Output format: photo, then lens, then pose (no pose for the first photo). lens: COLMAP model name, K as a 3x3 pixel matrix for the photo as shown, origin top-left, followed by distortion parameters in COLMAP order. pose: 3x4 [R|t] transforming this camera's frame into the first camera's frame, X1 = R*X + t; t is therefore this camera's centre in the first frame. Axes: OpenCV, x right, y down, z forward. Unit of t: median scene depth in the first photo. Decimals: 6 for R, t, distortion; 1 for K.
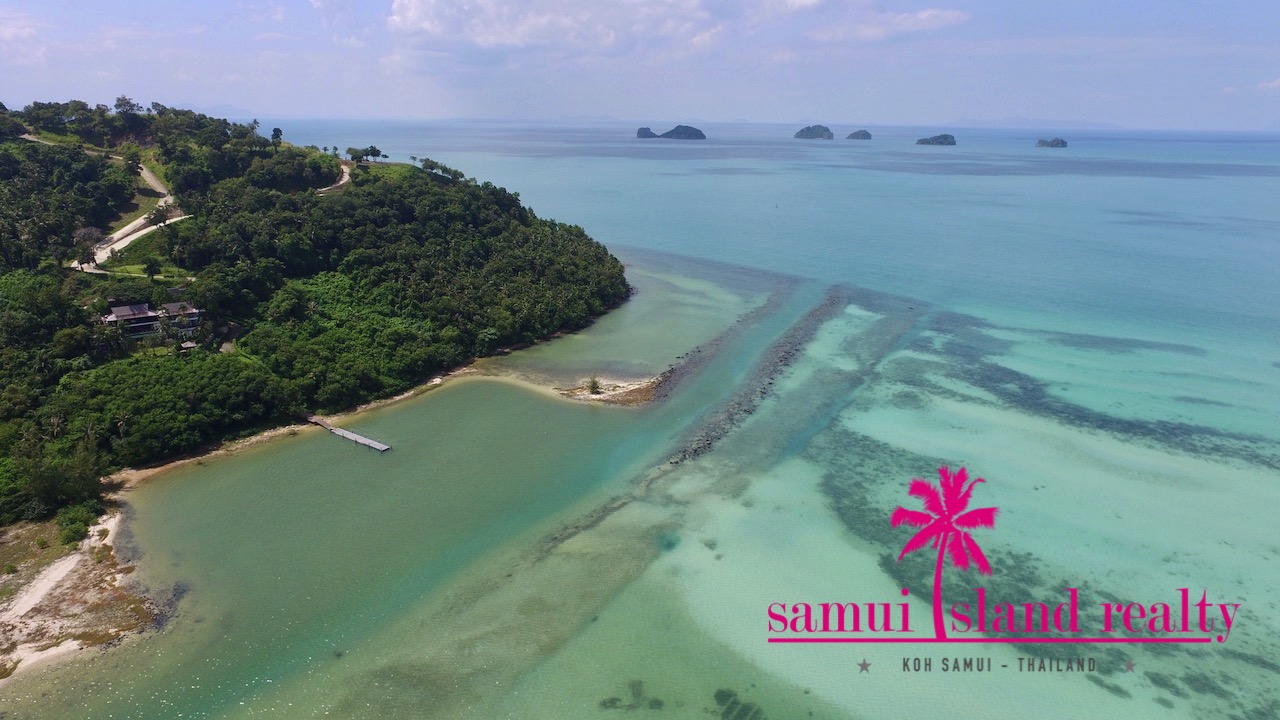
lens RADIAL K [[744.3, 0, 640.0], [0, 744.3, 356.2], [0, 0, 1]] dist [-0.011990, 0.014403]
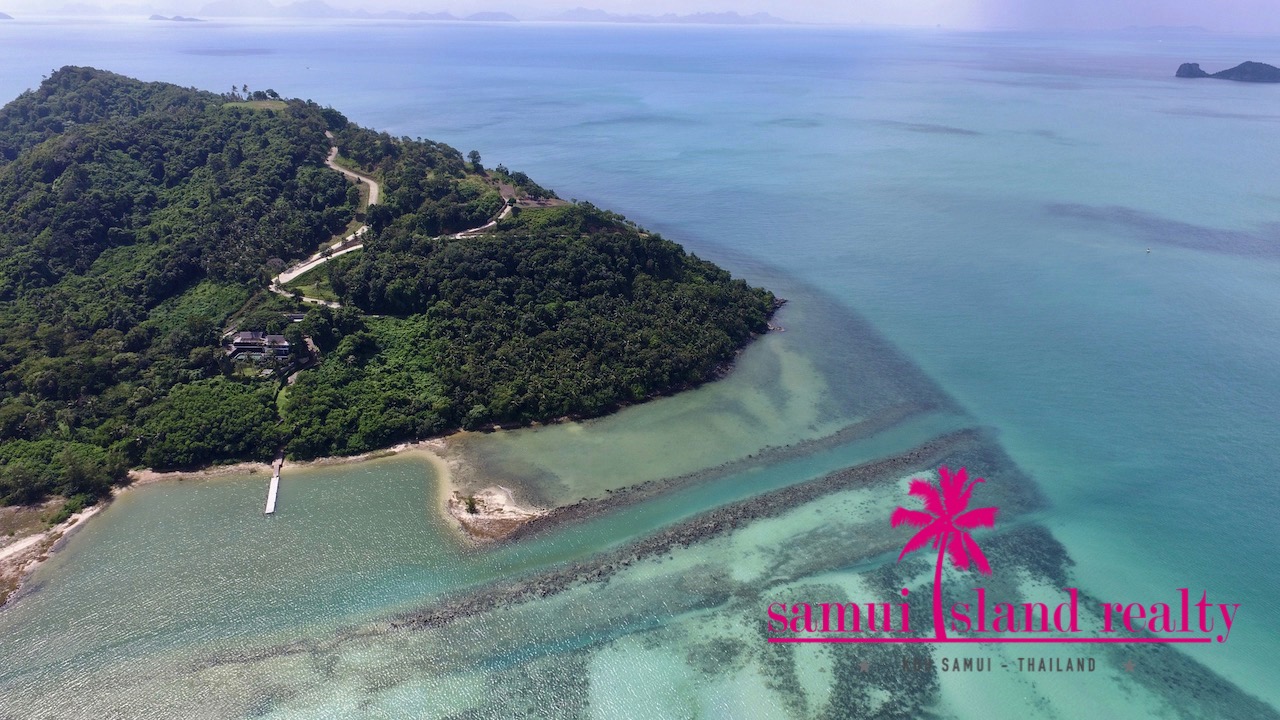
lens RADIAL K [[744.3, 0, 638.2], [0, 744.3, 362.4], [0, 0, 1]] dist [-0.011990, 0.014403]
pose [[0.796661, 0.258755, -0.546239, 0.475501], [-0.192900, 0.965316, 0.175937, -0.281602], [0.572818, -0.034793, 0.818944, 0.187442]]
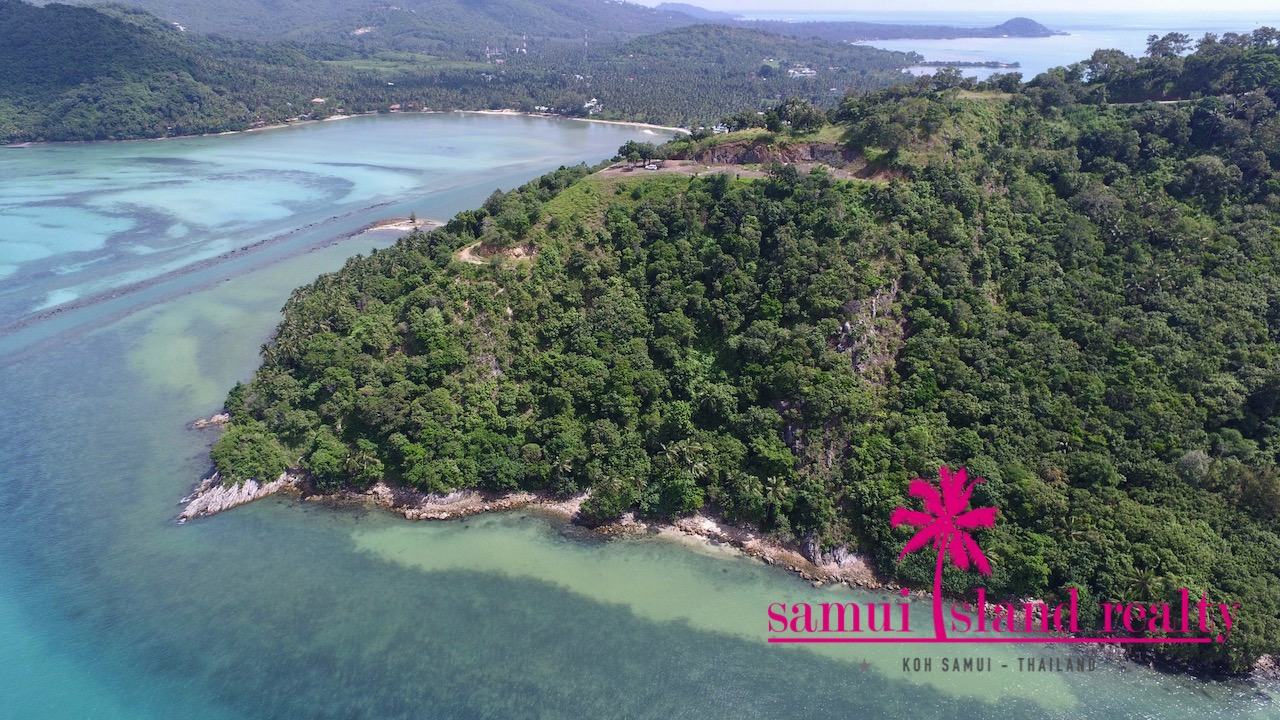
lens RADIAL K [[744.3, 0, 638.7], [0, 744.3, 352.3], [0, 0, 1]] dist [-0.011990, 0.014403]
pose [[-0.999687, 0.014266, -0.020529, -0.413116], [-0.003430, 0.735159, 0.677886, -0.647165], [0.024763, 0.677744, -0.734881, 1.819635]]
